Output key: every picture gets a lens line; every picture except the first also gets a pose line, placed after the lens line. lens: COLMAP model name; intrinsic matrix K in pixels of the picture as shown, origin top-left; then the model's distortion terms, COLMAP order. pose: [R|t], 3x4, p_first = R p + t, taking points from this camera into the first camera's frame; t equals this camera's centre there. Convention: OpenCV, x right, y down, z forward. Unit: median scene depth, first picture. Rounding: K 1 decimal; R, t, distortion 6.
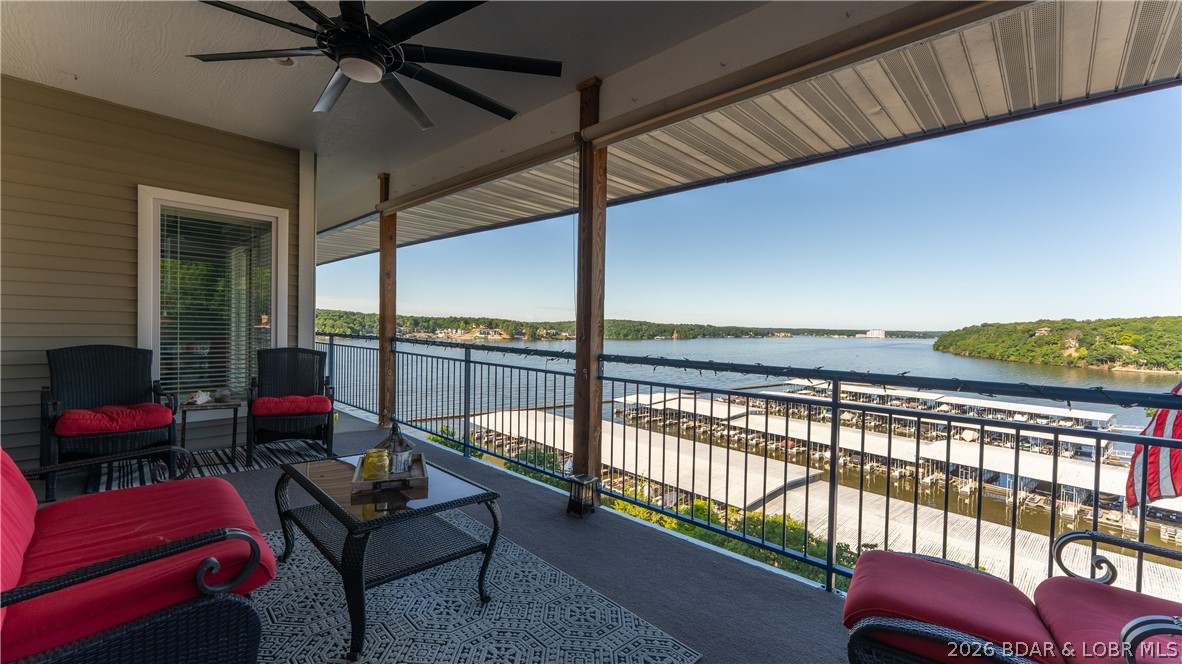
lens RADIAL K [[475.8, 0, 591.0], [0, 475.8, 332.0], [0, 0, 1]] dist [-0.000739, -0.000089]
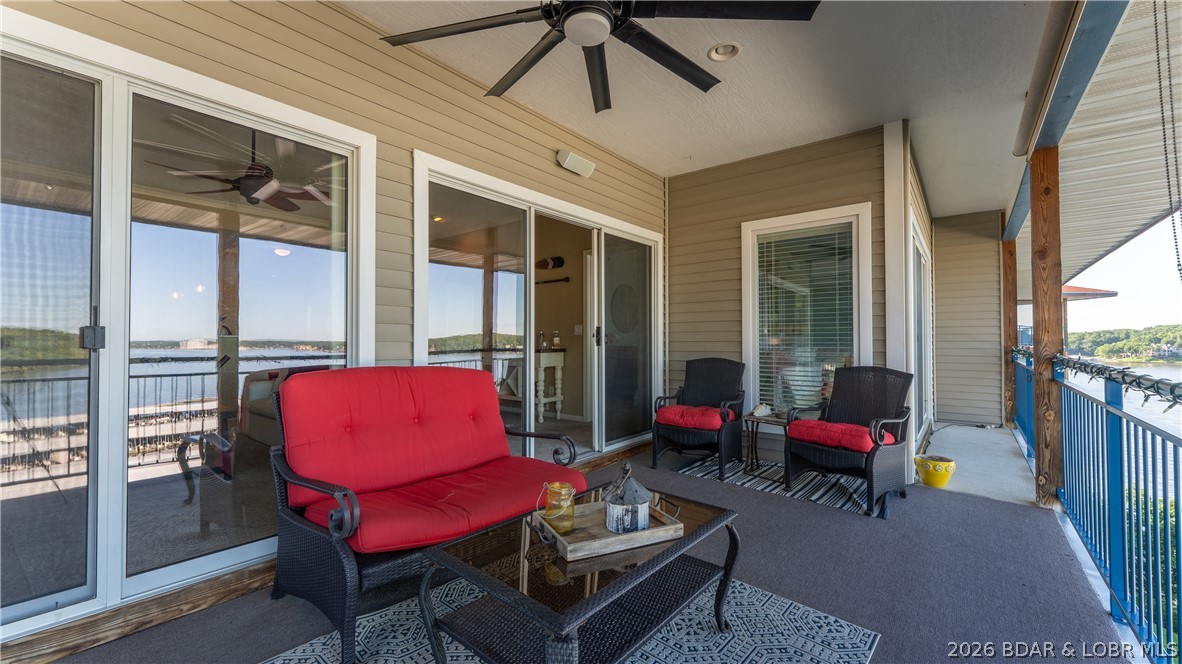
lens RADIAL K [[475.8, 0, 591.0], [0, 475.8, 332.0], [0, 0, 1]] dist [-0.000739, -0.000089]
pose [[0.065082, -0.045391, -0.996847, 0.157899], [-0.007651, 0.998913, -0.045985, 0.014870], [0.997851, 0.010619, 0.064664, 0.453293]]
